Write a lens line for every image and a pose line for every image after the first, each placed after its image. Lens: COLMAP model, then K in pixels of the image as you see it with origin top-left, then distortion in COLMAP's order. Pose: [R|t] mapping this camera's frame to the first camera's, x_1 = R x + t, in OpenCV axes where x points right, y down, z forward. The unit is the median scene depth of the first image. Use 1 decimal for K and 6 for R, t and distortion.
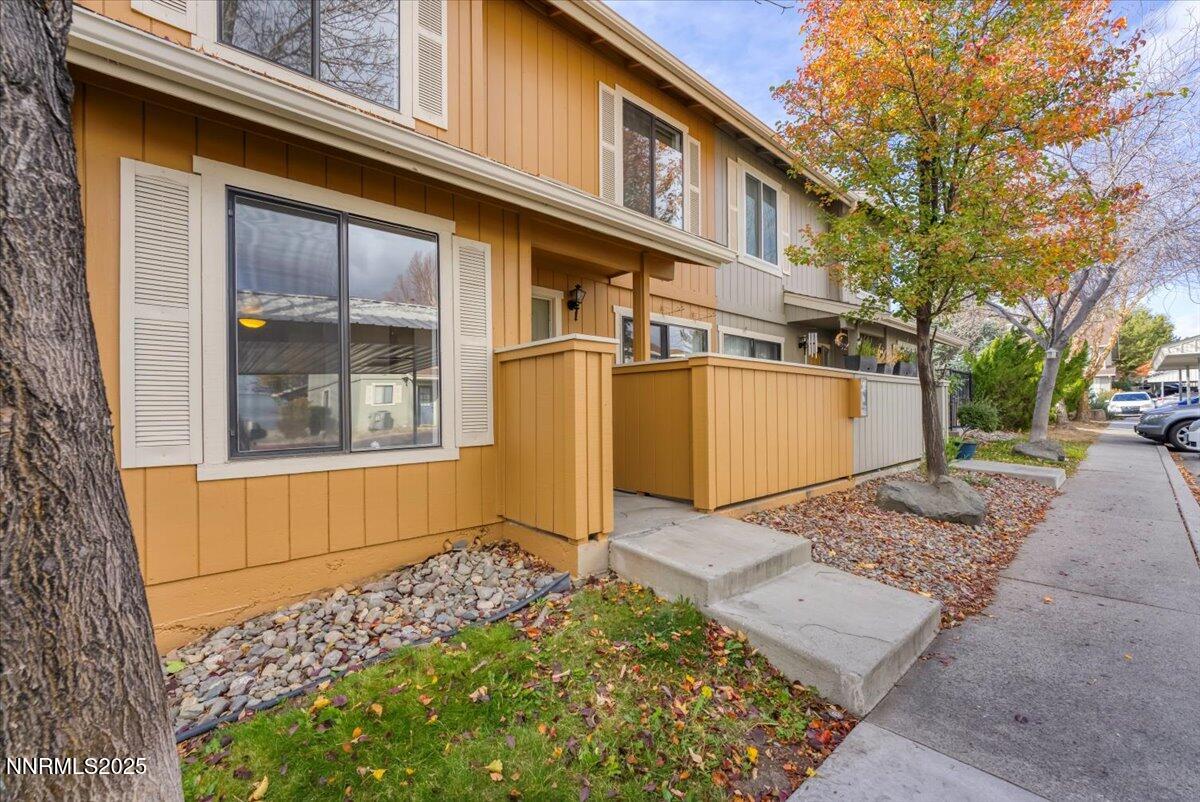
lens RADIAL K [[490.0, 0, 585.6], [0, 490.0, 404.4], [0, 0, 1]] dist [0.000168, 0.000102]
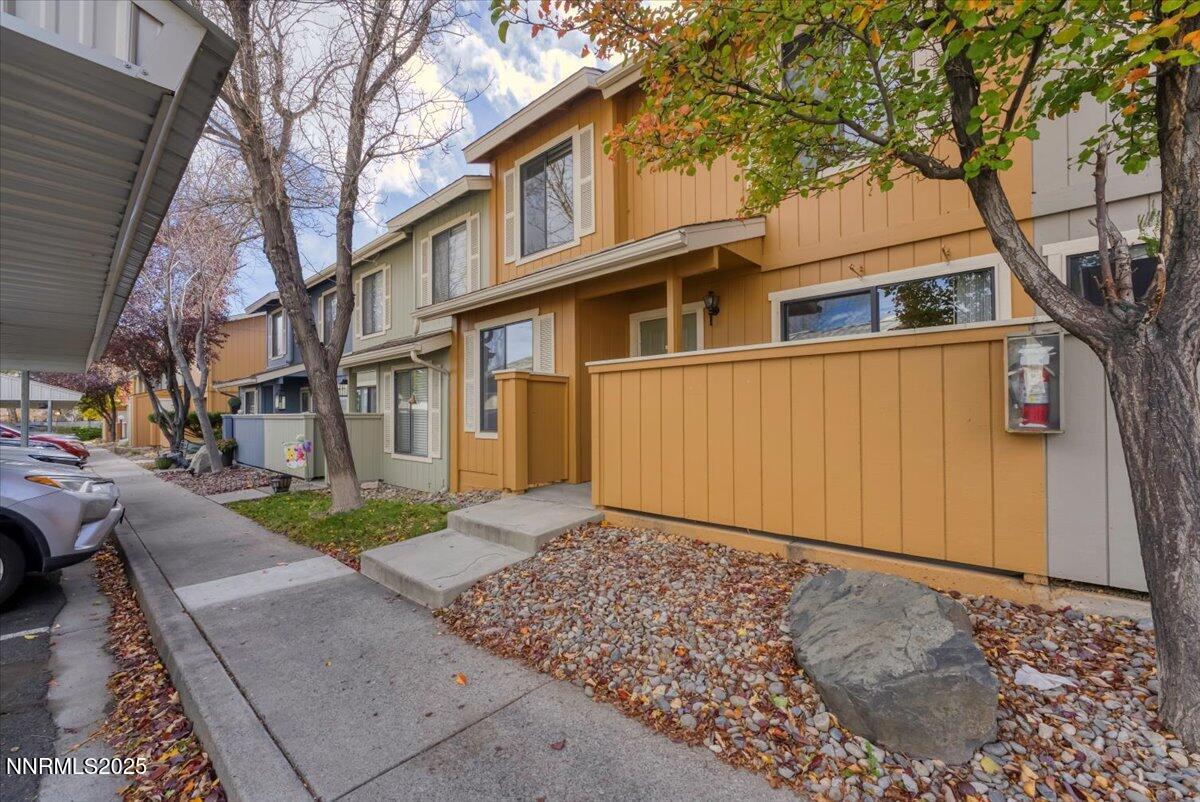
lens RADIAL K [[490.0, 0, 585.6], [0, 490.0, 404.4], [0, 0, 1]] dist [0.000168, 0.000102]
pose [[0.093455, -0.009192, -0.995581, 1.467076], [0.000746, 0.999958, -0.009163, 0.002950], [0.995623, 0.000114, 0.093458, 0.975416]]
